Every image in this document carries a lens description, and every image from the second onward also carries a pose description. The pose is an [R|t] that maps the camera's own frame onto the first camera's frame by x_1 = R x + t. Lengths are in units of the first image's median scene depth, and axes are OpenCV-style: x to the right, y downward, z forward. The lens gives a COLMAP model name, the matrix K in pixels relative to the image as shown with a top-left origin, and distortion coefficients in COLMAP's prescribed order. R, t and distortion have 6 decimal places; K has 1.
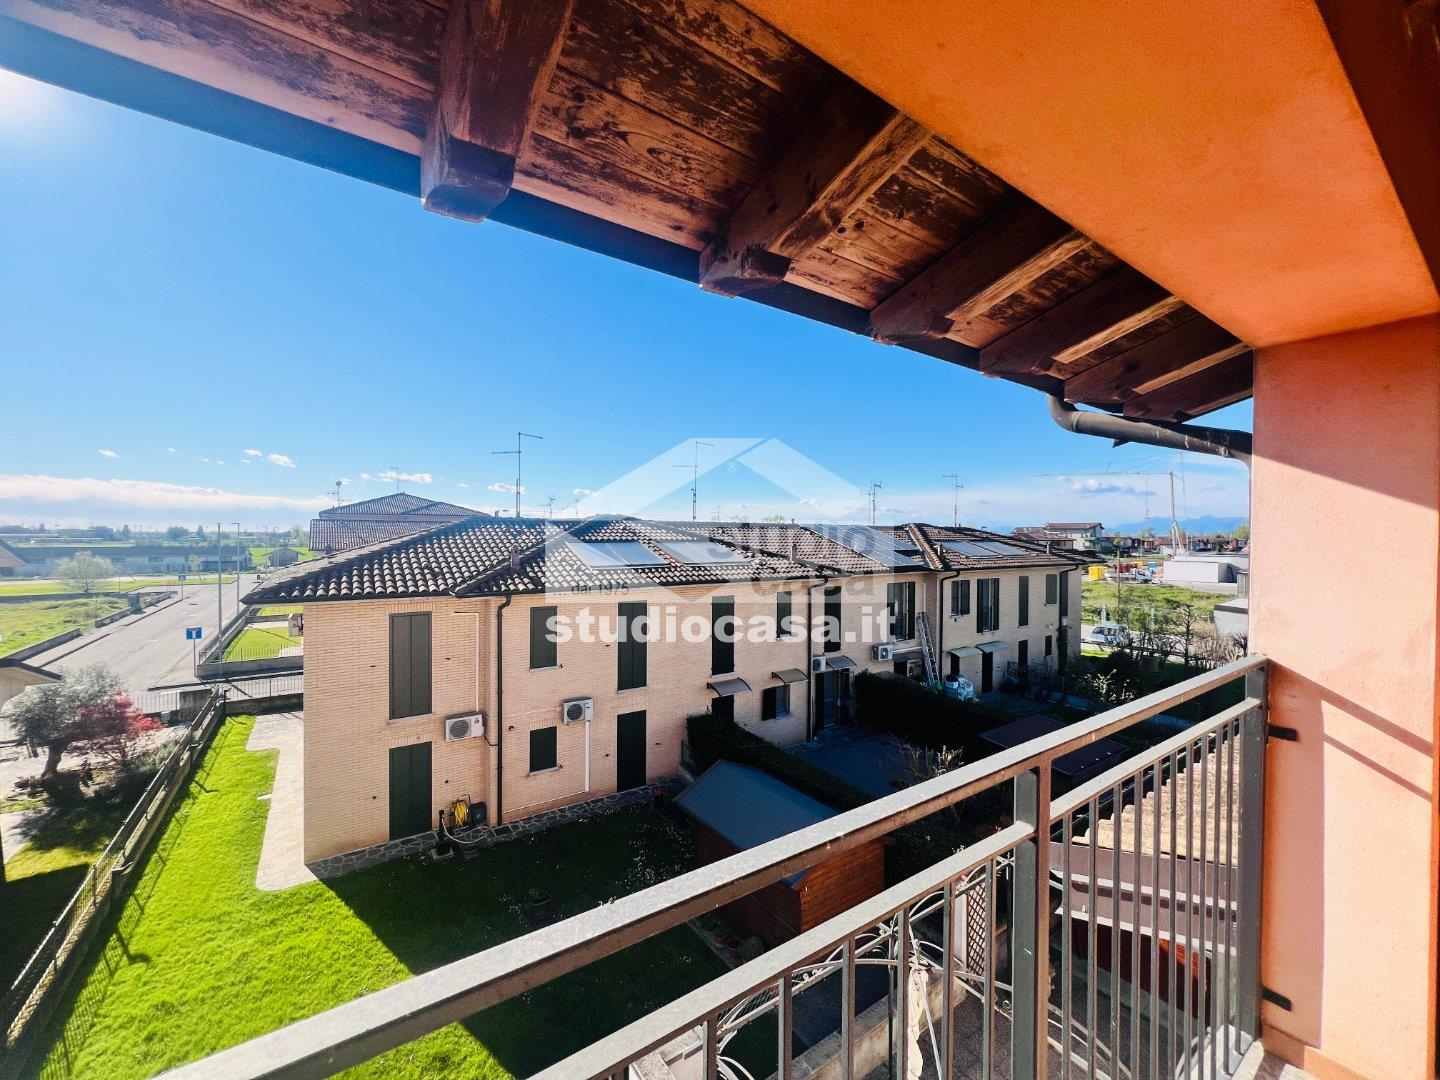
lens RADIAL K [[577.5, 0, 718.3], [0, 577.5, 540.0], [0, 0, 1]] dist [-0.001084, 0.000513]
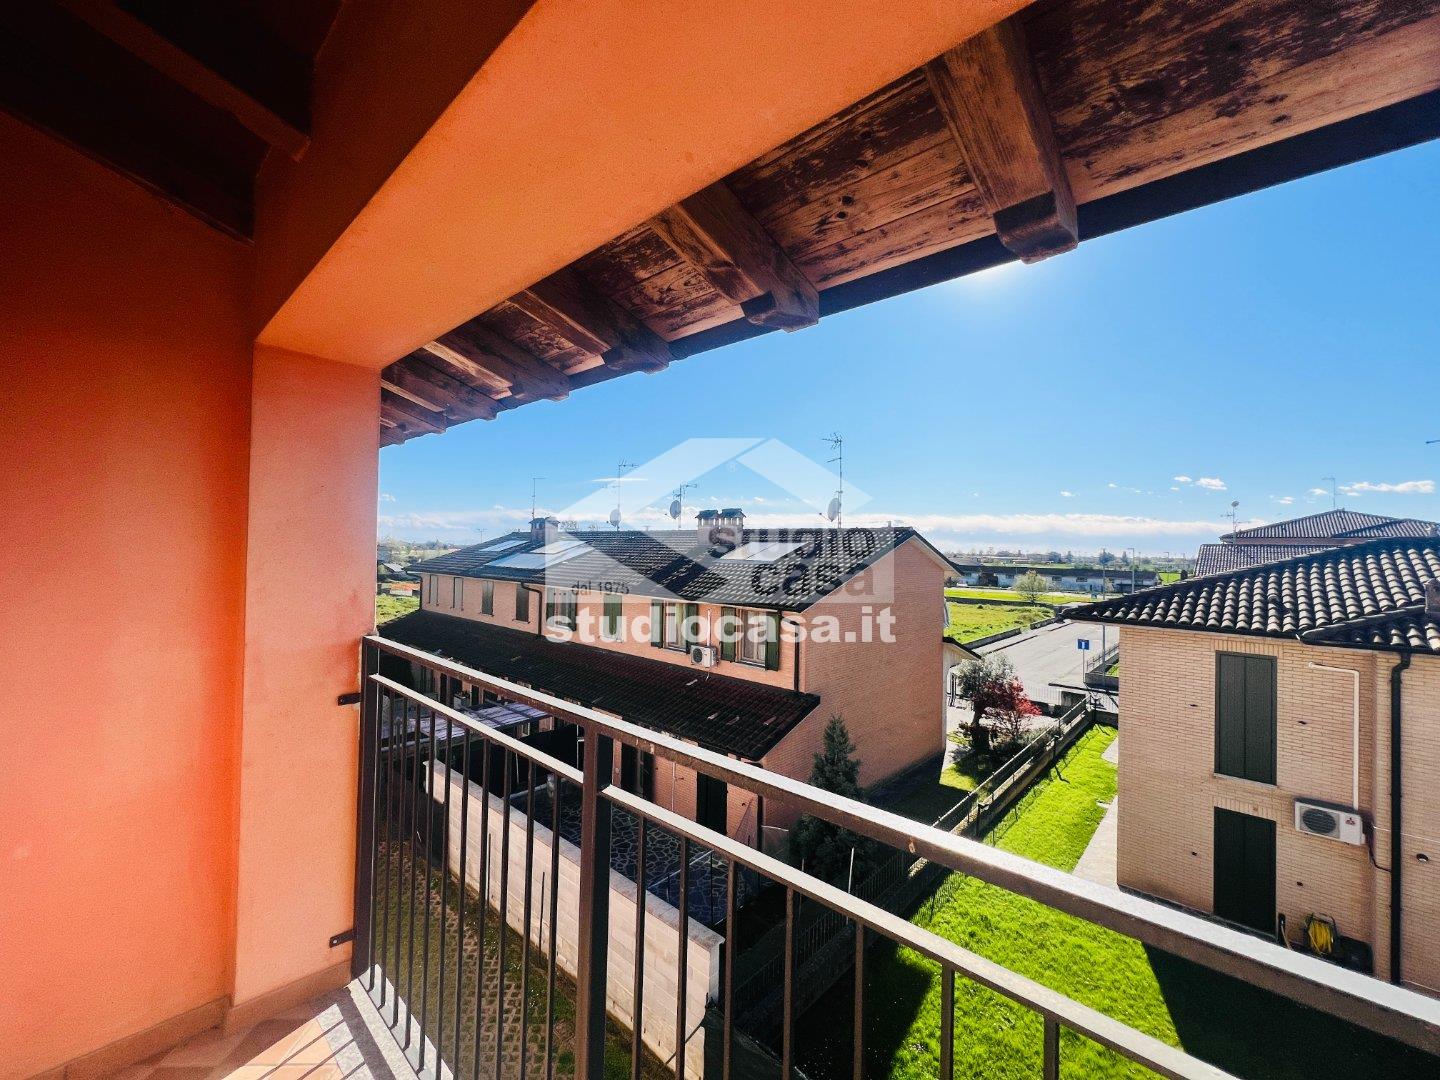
lens RADIAL K [[580.1, 0, 720.0], [0, 580.1, 540.0], [0, 0, 1]] dist [0.000947, 0.000299]
pose [[0.222412, -0.016715, -0.974809, 0.114371], [-0.027621, 0.999344, -0.023438, 0.002423], [0.974561, 0.032138, 0.221805, 0.064143]]
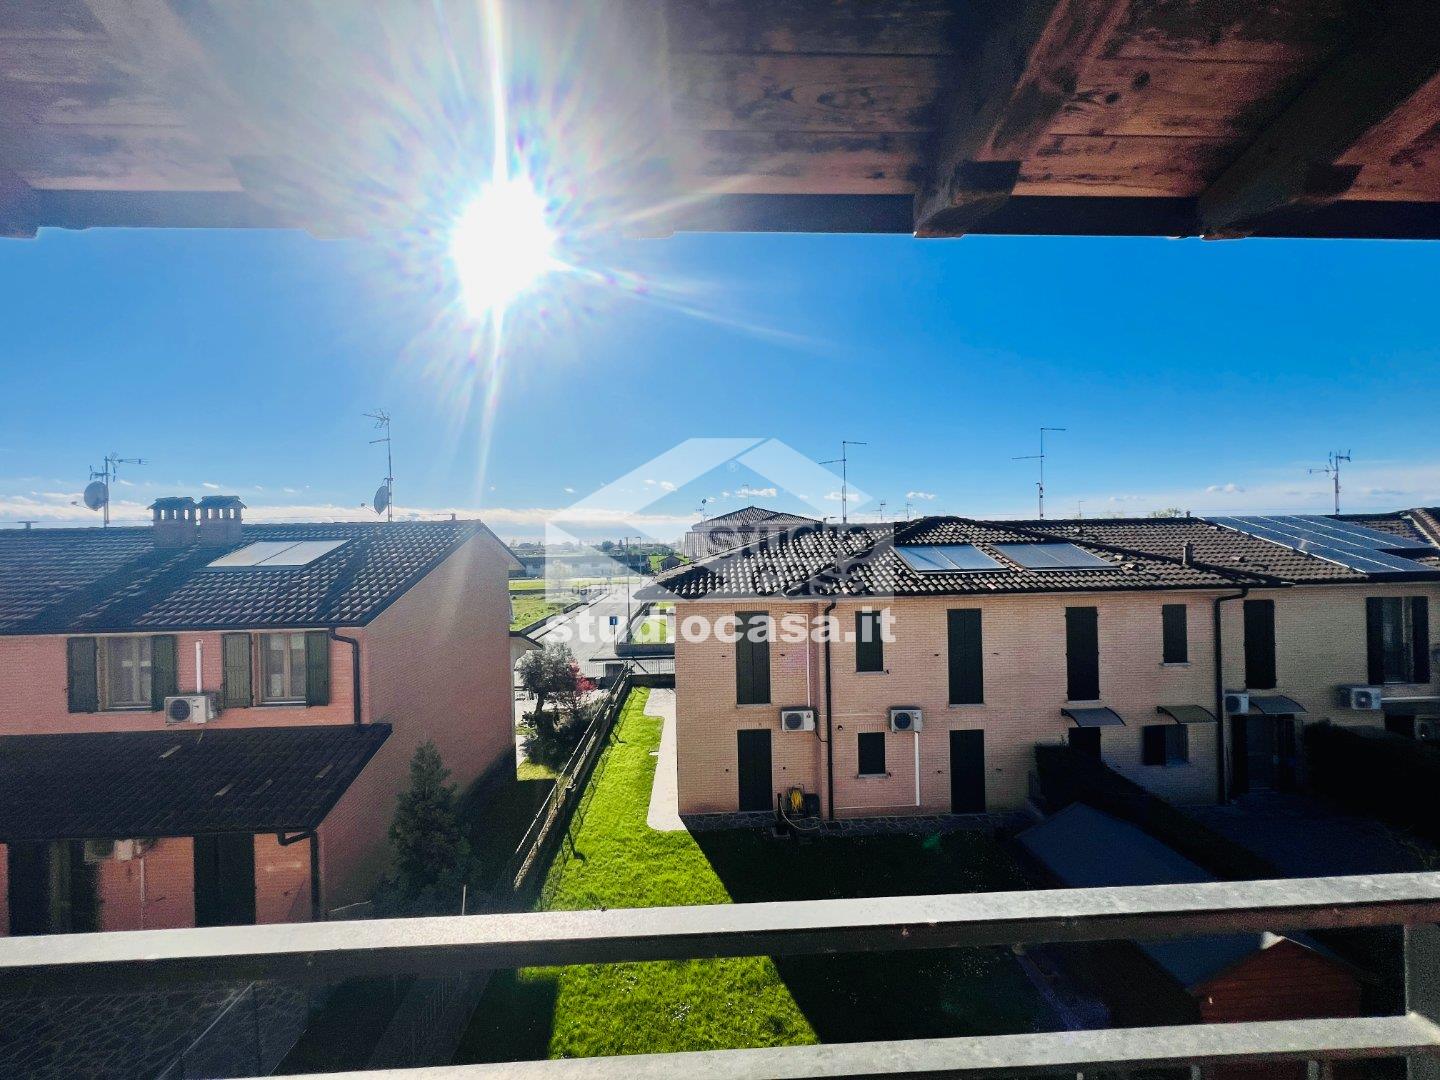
lens RADIAL K [[577.5, 0, 718.3], [0, 577.5, 540.0], [0, 0, 1]] dist [-0.001084, 0.000513]
pose [[0.844484, -0.025230, -0.534986, 0.017732], [0.020164, 0.999679, -0.015315, 0.002392], [0.535201, 0.002146, 0.844722, 0.012395]]
